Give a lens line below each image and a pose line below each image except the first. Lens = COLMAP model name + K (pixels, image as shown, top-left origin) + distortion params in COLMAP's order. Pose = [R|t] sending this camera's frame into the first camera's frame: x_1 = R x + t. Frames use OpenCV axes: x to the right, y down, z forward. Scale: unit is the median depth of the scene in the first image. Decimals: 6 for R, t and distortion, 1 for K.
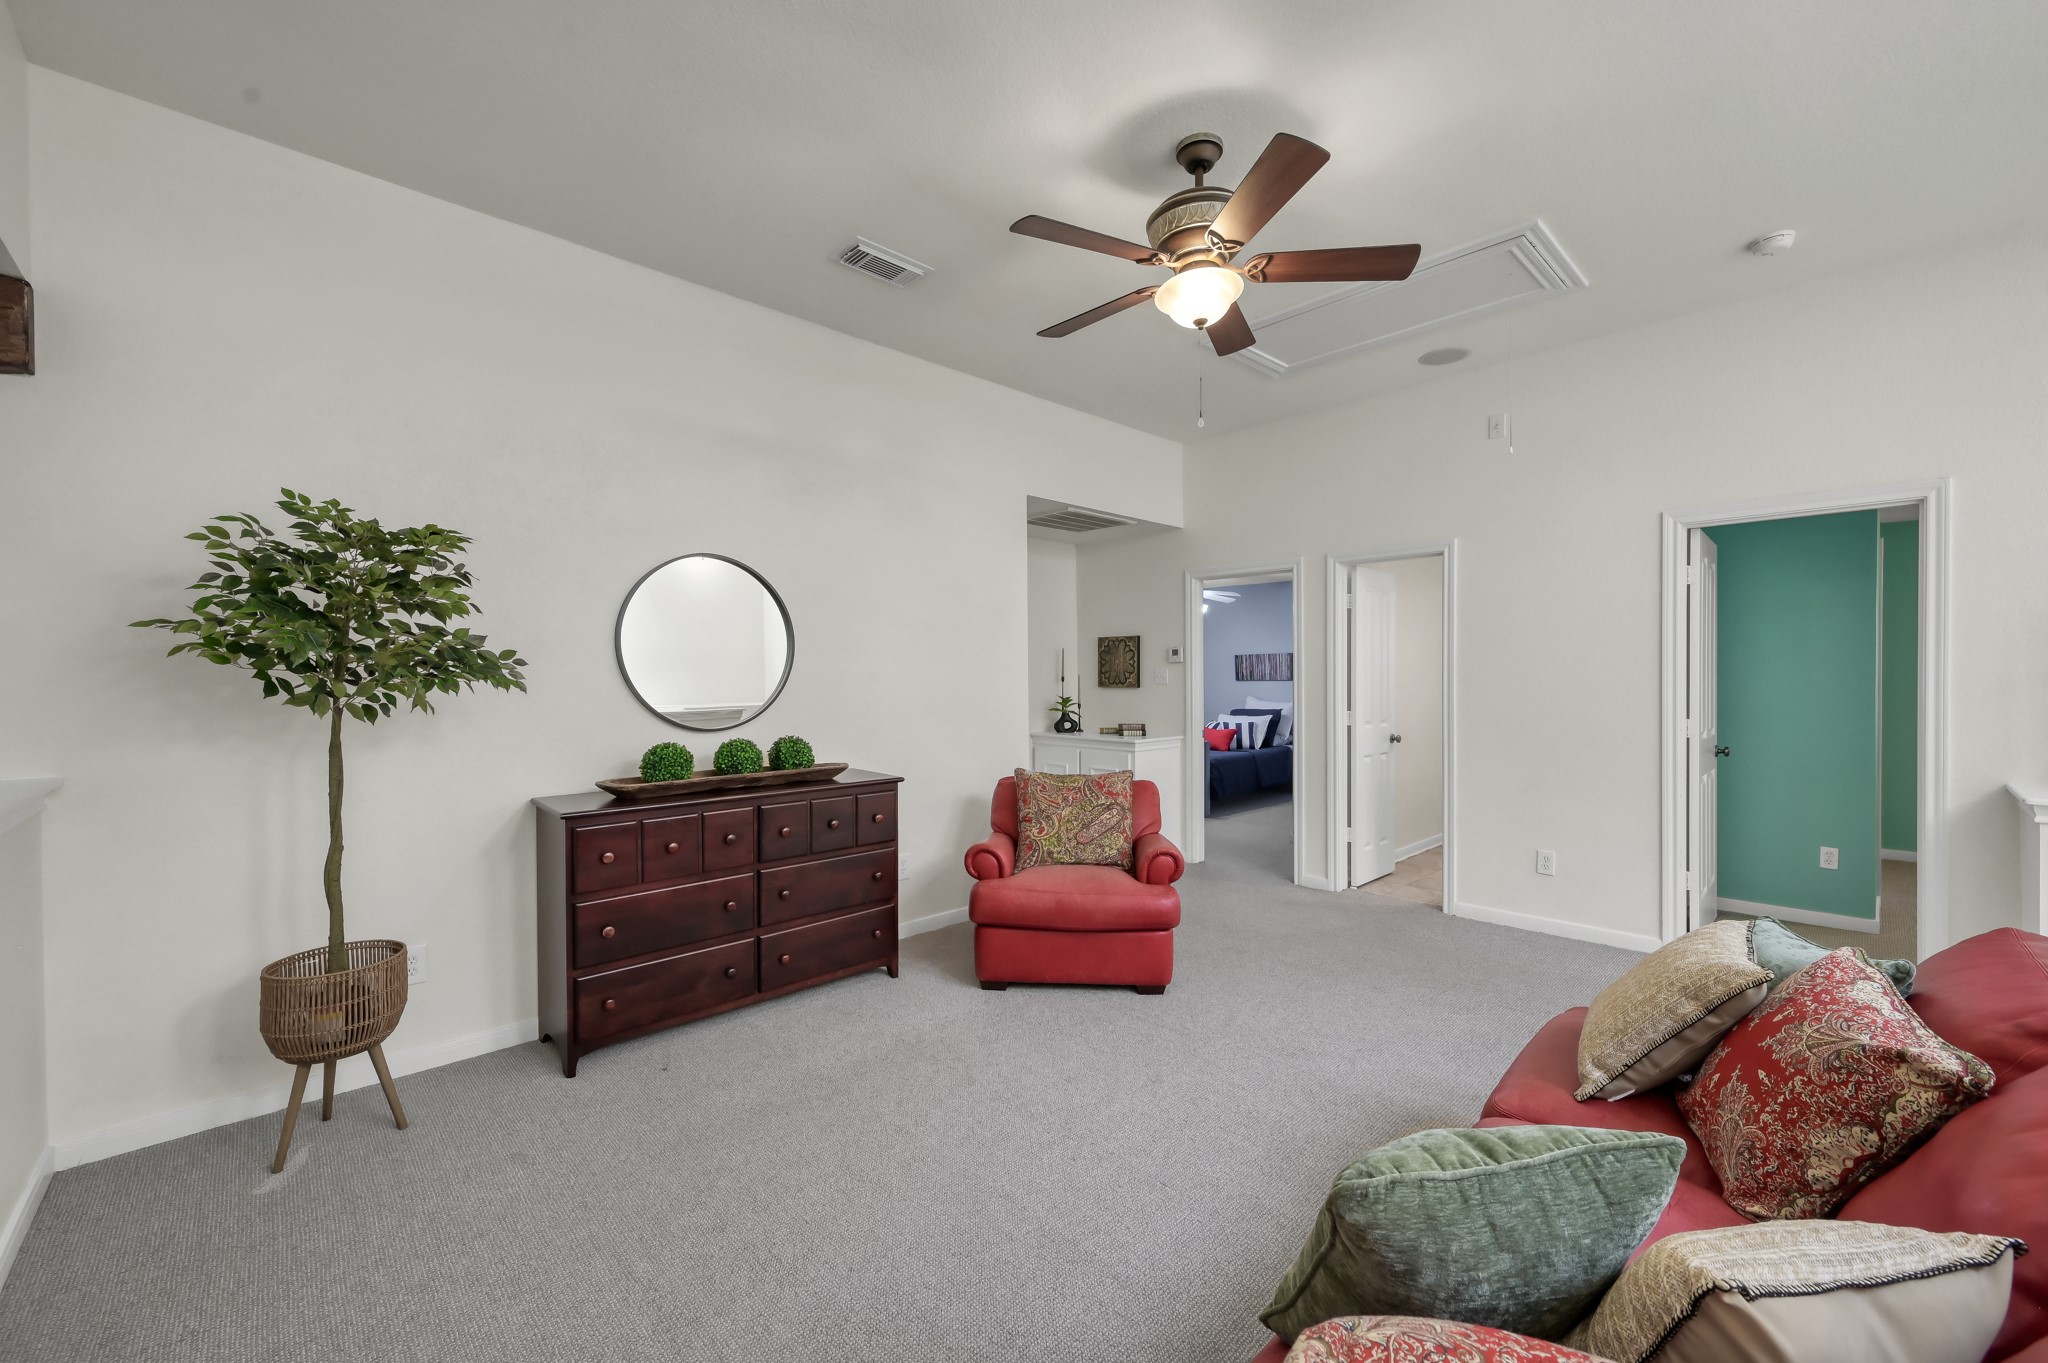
lens RADIAL K [[809.1, 0, 1026.1], [0, 809.1, 686.2], [0, 0, 1]] dist [0.000757, 0.000213]
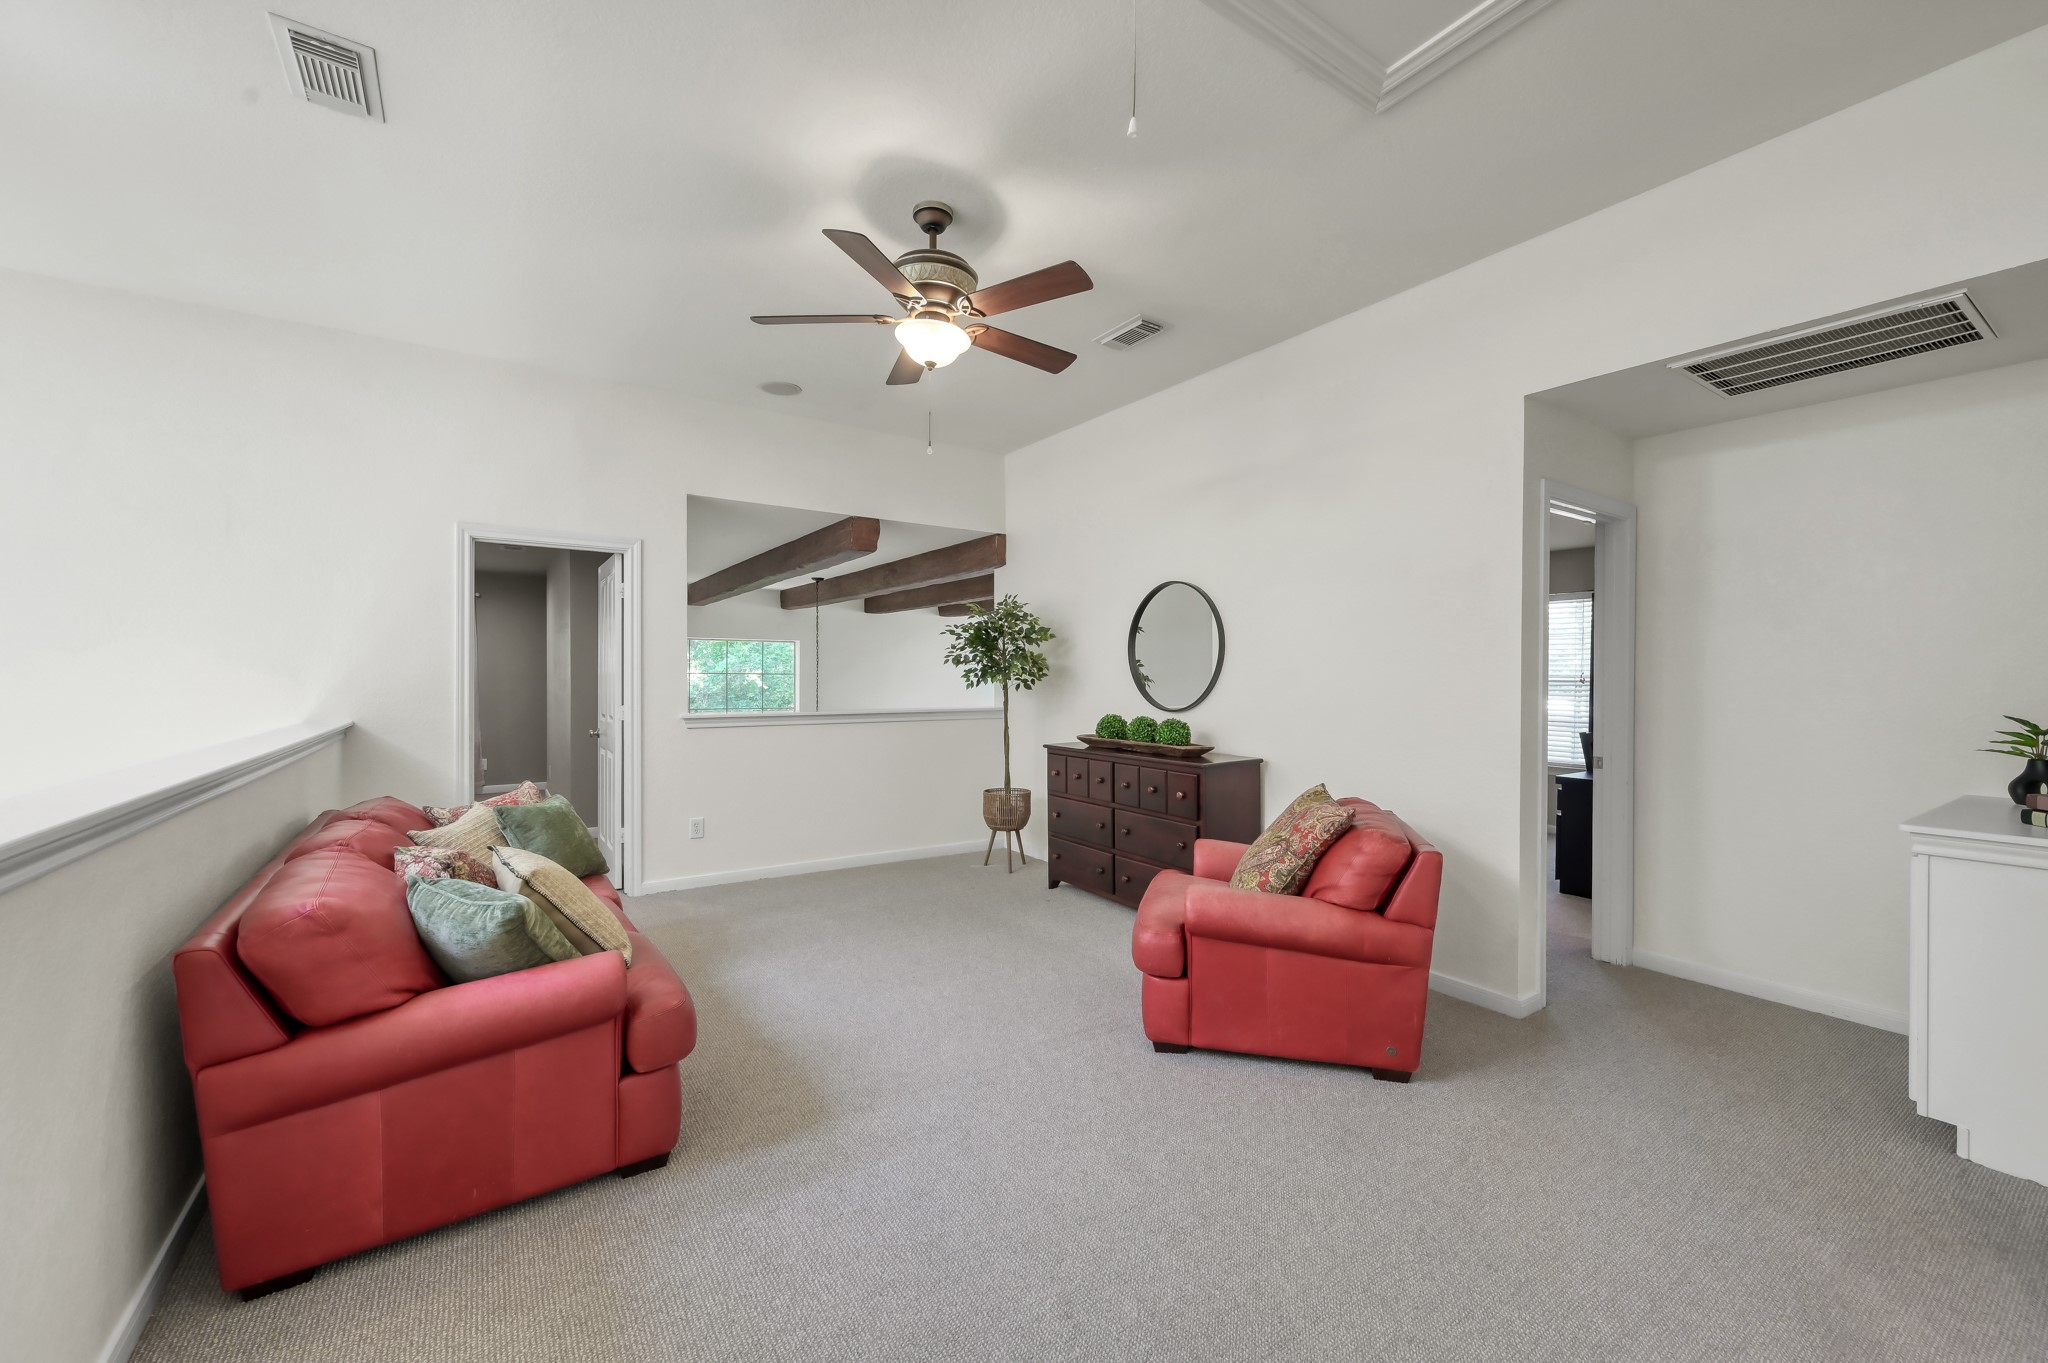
lens RADIAL K [[809.1, 0, 1026.8], [0, 809.1, 680.0], [0, 0, 1]] dist [0.000757, 0.000213]
pose [[-0.157874, 0.006881, -0.987435, 1.070636], [-0.001986, 0.999971, 0.007286, -0.006869], [0.987457, 0.003111, -0.157856, 1.046639]]
